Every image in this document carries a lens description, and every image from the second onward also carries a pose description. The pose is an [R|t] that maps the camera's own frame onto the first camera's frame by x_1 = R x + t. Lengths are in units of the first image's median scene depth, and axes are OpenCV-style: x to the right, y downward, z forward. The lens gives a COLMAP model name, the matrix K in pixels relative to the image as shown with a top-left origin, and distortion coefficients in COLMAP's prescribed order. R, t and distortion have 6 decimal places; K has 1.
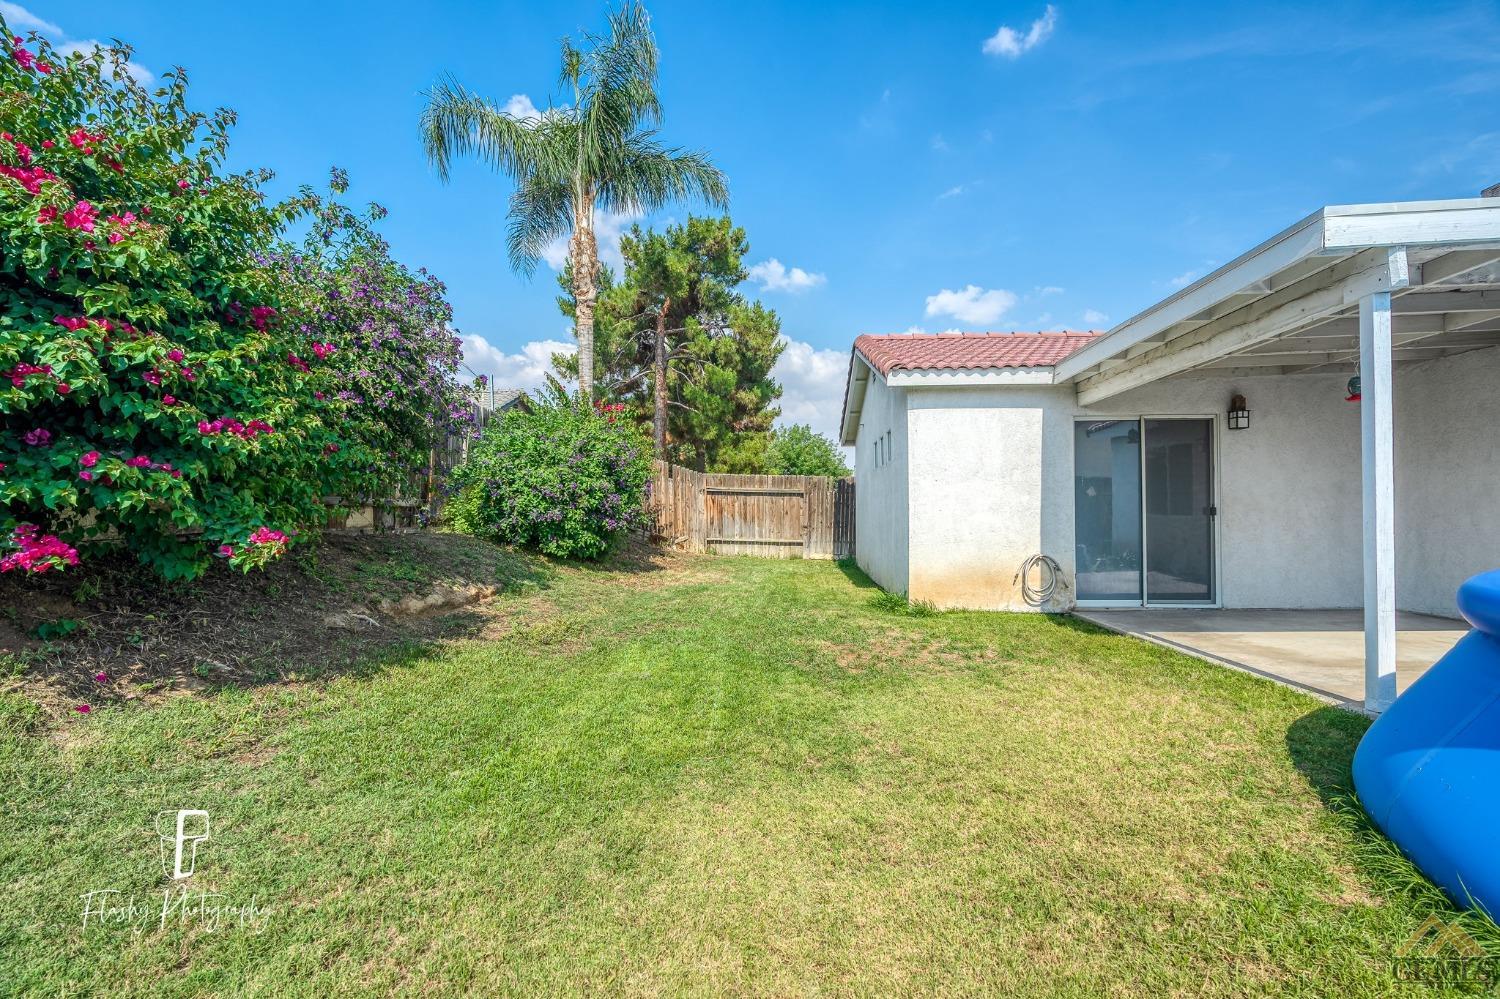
lens RADIAL K [[686.4, 0, 747.6], [0, 686.4, 502.7], [0, 0, 1]] dist [-0.004957, 0.004899]
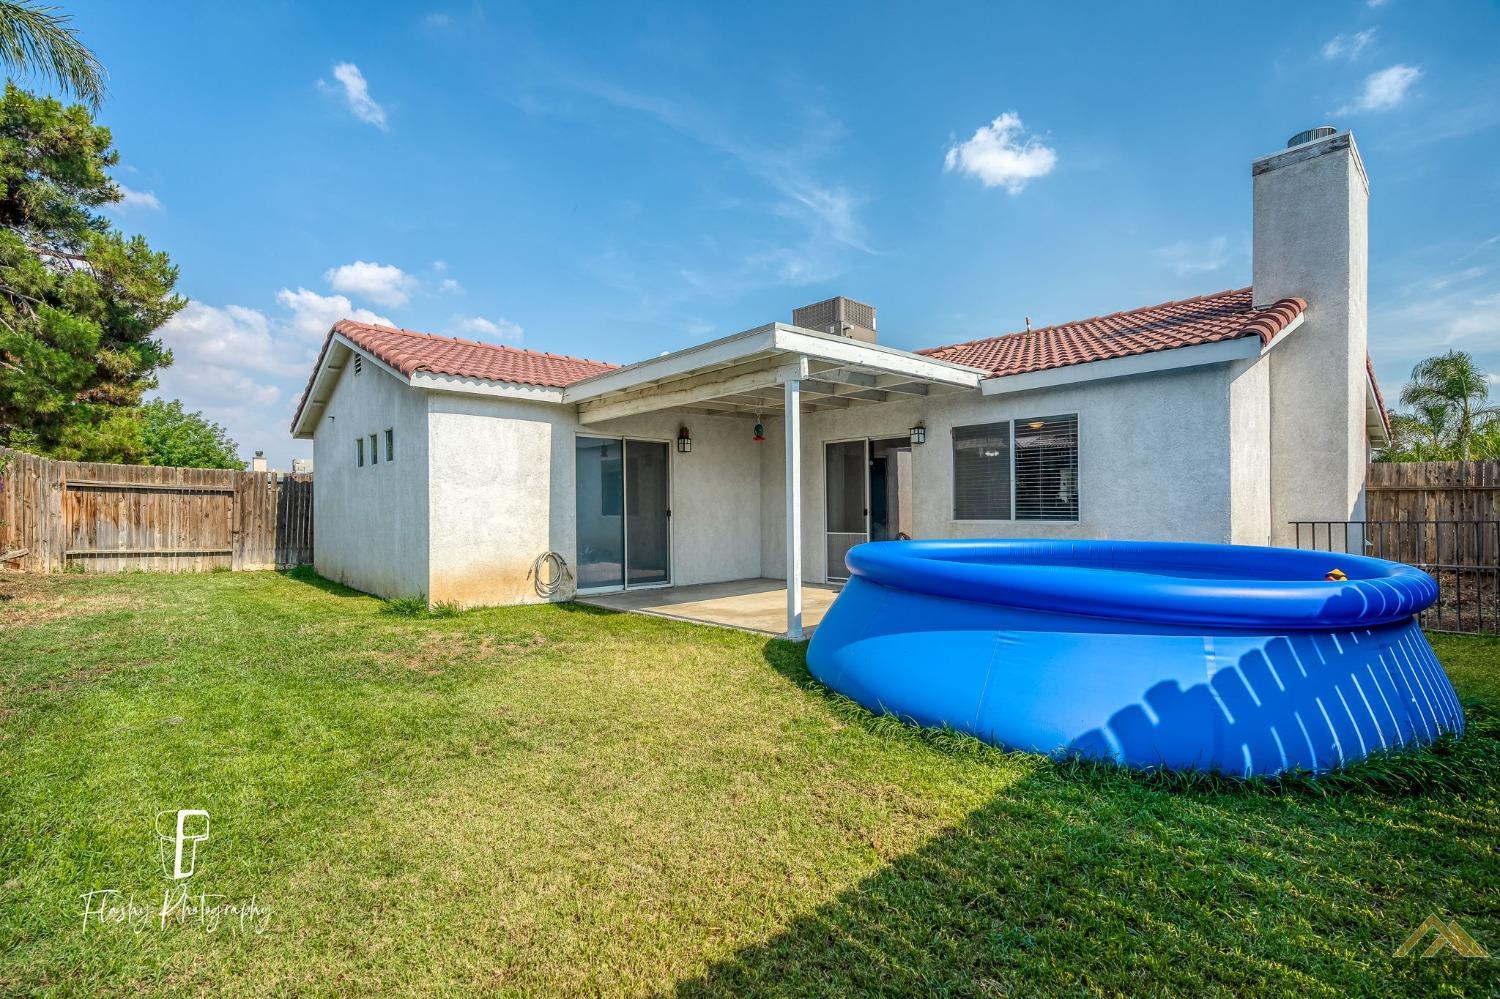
lens RADIAL K [[686.4, 0, 747.6], [0, 686.4, 502.7], [0, 0, 1]] dist [-0.004957, 0.004899]
pose [[0.693529, 0.008320, 0.720381, -0.163938], [-0.007873, 0.999961, -0.003970, -0.003690], [-0.720386, -0.002919, 0.693567, -0.024946]]
